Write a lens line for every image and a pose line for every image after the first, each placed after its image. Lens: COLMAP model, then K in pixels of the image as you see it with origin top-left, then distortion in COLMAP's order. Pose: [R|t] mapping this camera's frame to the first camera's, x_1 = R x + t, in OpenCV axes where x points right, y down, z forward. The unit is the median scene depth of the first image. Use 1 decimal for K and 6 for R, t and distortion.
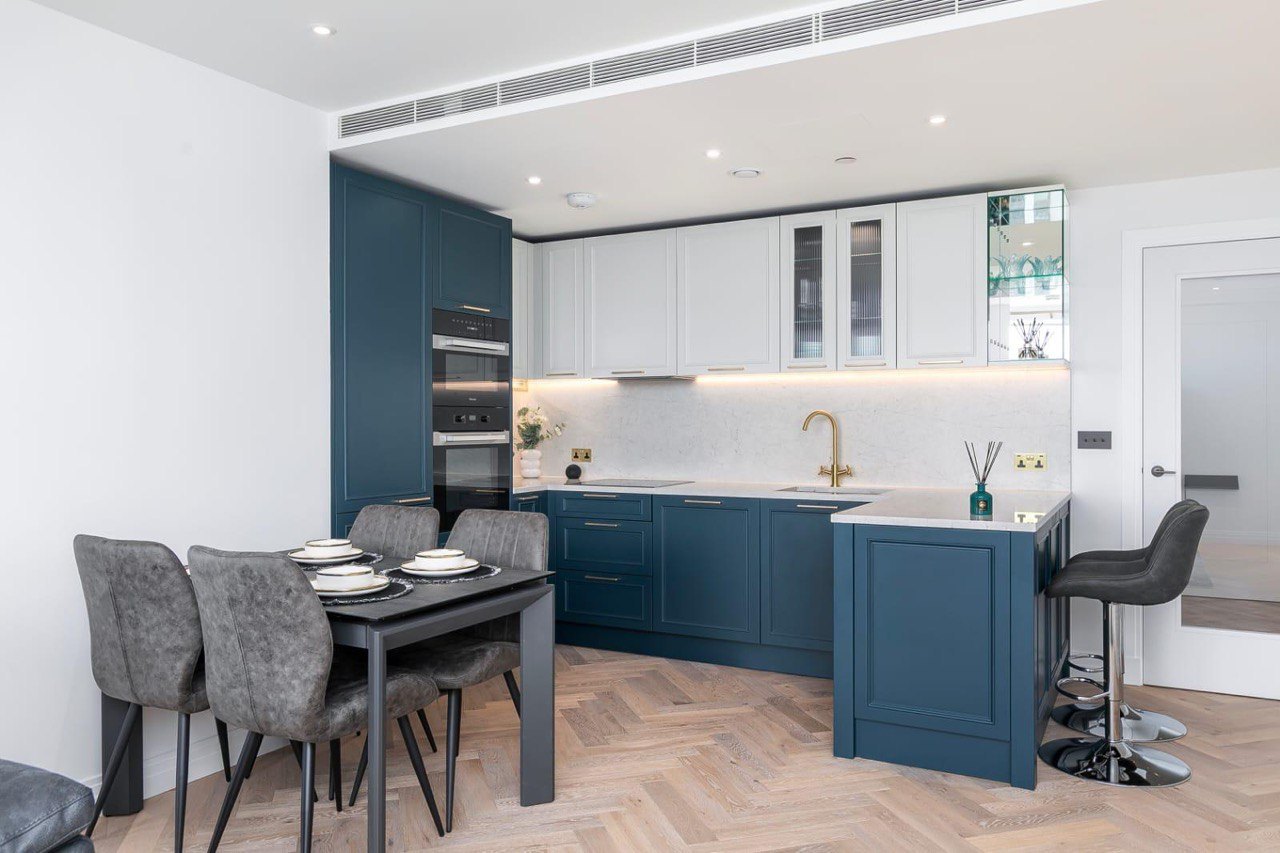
lens RADIAL K [[941.8, 0, 639.5], [0, 941.8, 425.5], [0, 0, 1]] dist [0.008386, -0.003779]
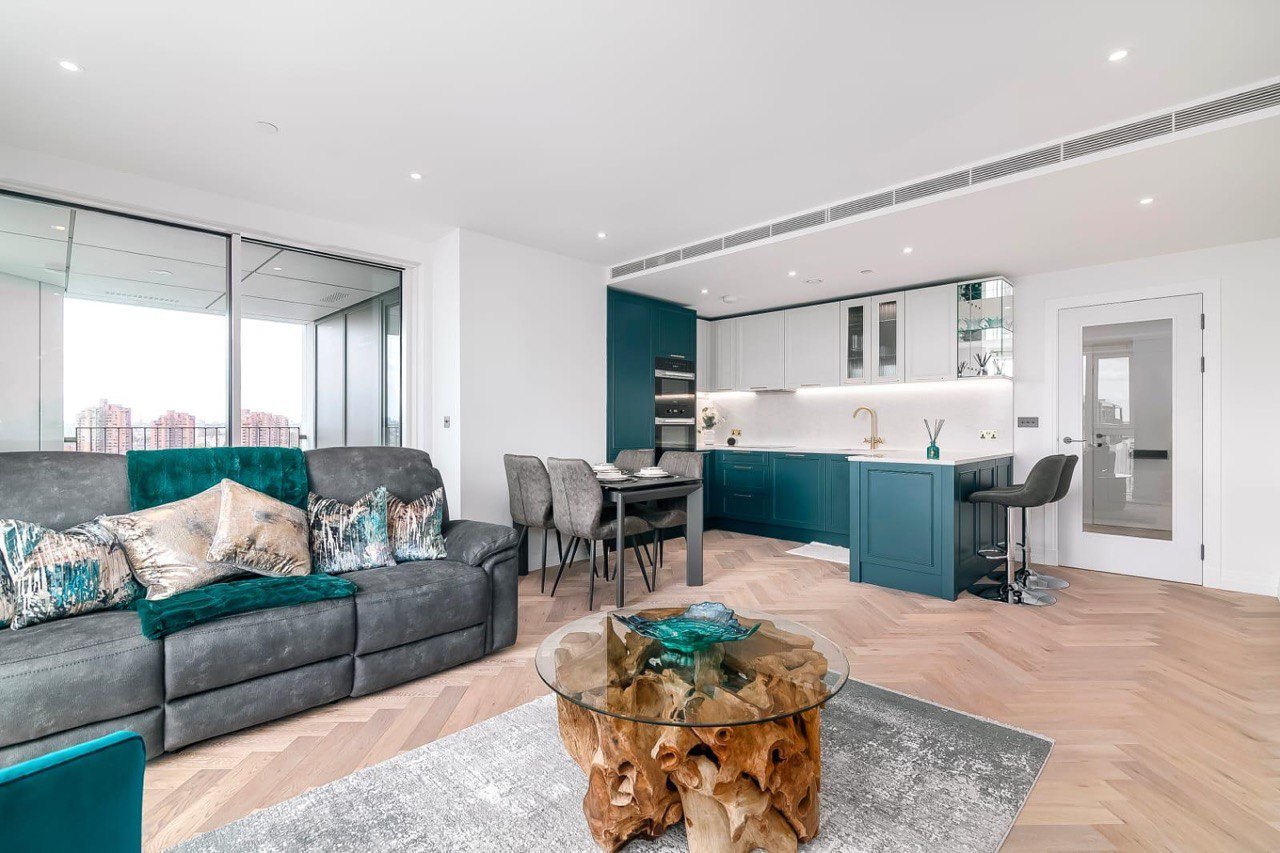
lens RADIAL K [[582.8, 0, 639.4], [0, 582.8, 425.8], [0, 0, 1]] dist [0.000169, 0.000041]
pose [[0.960801, 0.003734, -0.277214, 0.110575], [-0.005159, 0.999977, -0.004411, 0.034731], [0.277191, 0.005668, 0.960798, -0.250205]]
